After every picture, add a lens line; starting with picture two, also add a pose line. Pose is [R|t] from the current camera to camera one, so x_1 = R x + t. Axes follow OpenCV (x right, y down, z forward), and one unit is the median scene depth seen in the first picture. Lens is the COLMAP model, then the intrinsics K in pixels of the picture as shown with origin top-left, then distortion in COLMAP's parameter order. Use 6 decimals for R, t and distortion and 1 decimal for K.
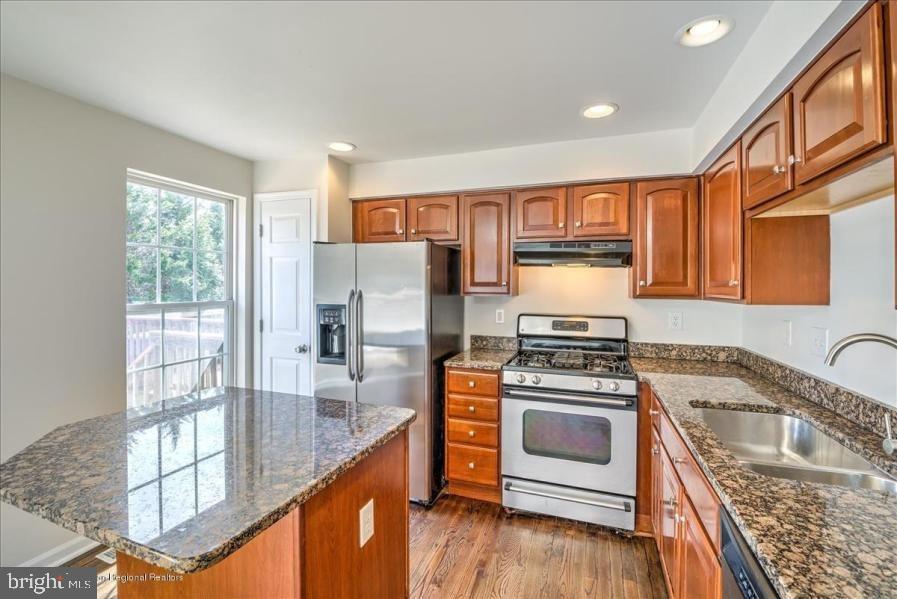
lens RADIAL K [[391.8, 0, 449.0], [0, 391.8, 291.3], [0, 0, 1]] dist [0.001192, -0.011825]
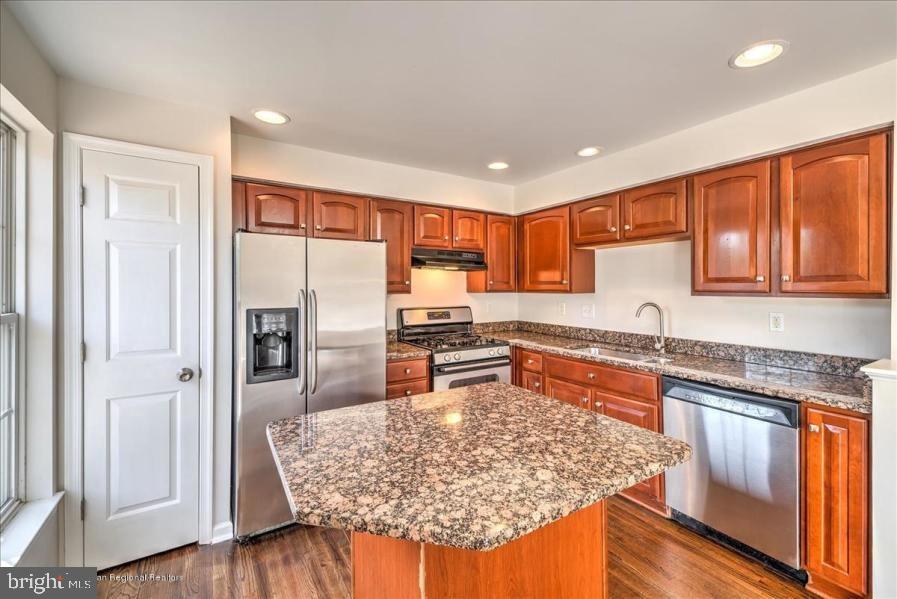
lens RADIAL K [[382.1, 0, 448.1], [0, 382.1, 288.8], [0, 0, 1]] dist [0.011103, -0.000249]
pose [[0.617576, -0.013002, 0.786404, -0.737873], [0.015668, 0.999868, 0.004228, -0.005186], [-0.786355, 0.009710, 0.617698, 0.223721]]
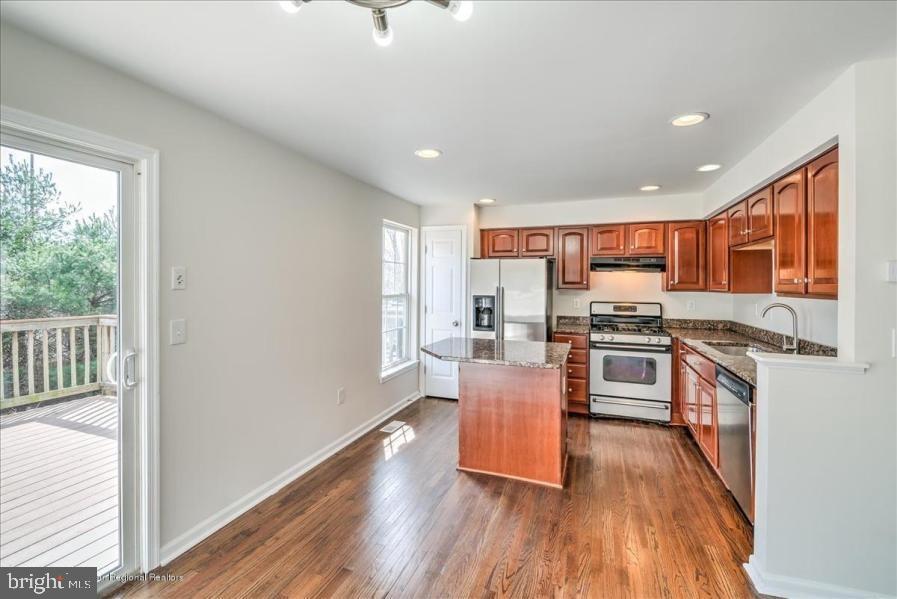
lens RADIAL K [[384.2, 0, 447.6], [0, 384.2, 286.9], [0, 0, 1]] dist [0.011899, -0.011700]
pose [[0.999812, -0.001629, -0.019336, -0.442342], [0.001530, 0.999985, -0.005169, 0.005471], [0.019344, 0.005139, 0.999800, -0.681875]]
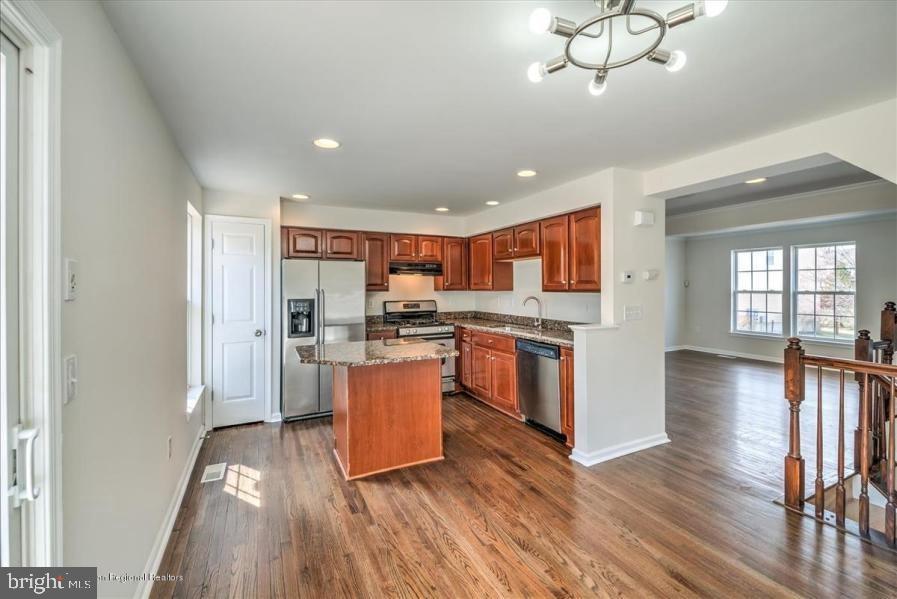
lens RADIAL K [[384.2, 0, 447.6], [0, 384.2, 286.9], [0, 0, 1]] dist [0.011899, -0.011700]
pose [[0.695252, -0.011865, 0.718668, -1.036543], [0.018922, 0.999819, -0.001799, -0.000003], [-0.718517, 0.014850, 0.695351, -0.496102]]
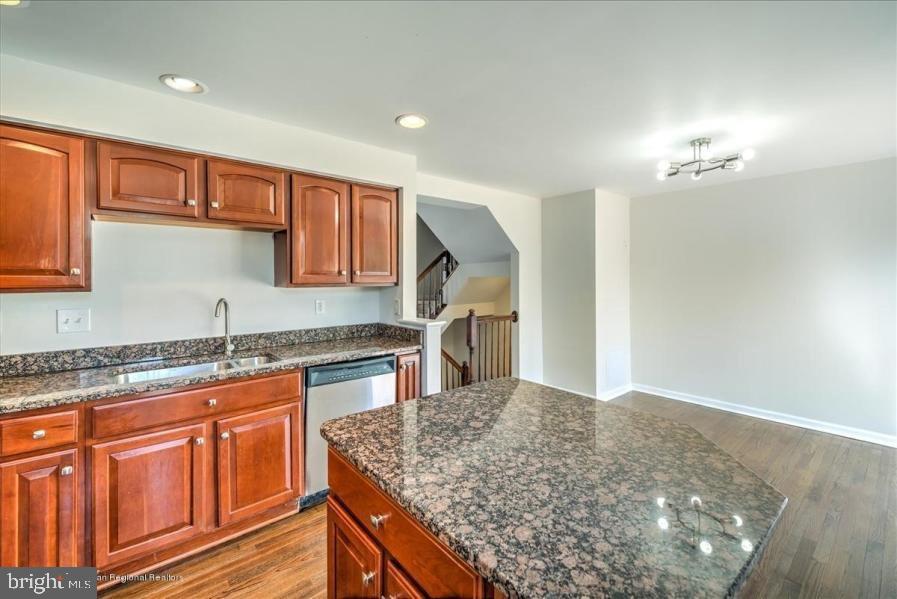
lens RADIAL K [[386.4, 0, 450.0], [0, 386.4, 278.6], [0, 0, 1]] dist [-0.000098, -0.000275]
pose [[-0.868380, -0.003628, 0.495885, -0.461693], [0.004252, 0.999882, 0.014763, -0.010568], [-0.495880, 0.014928, -0.868262, 0.995045]]
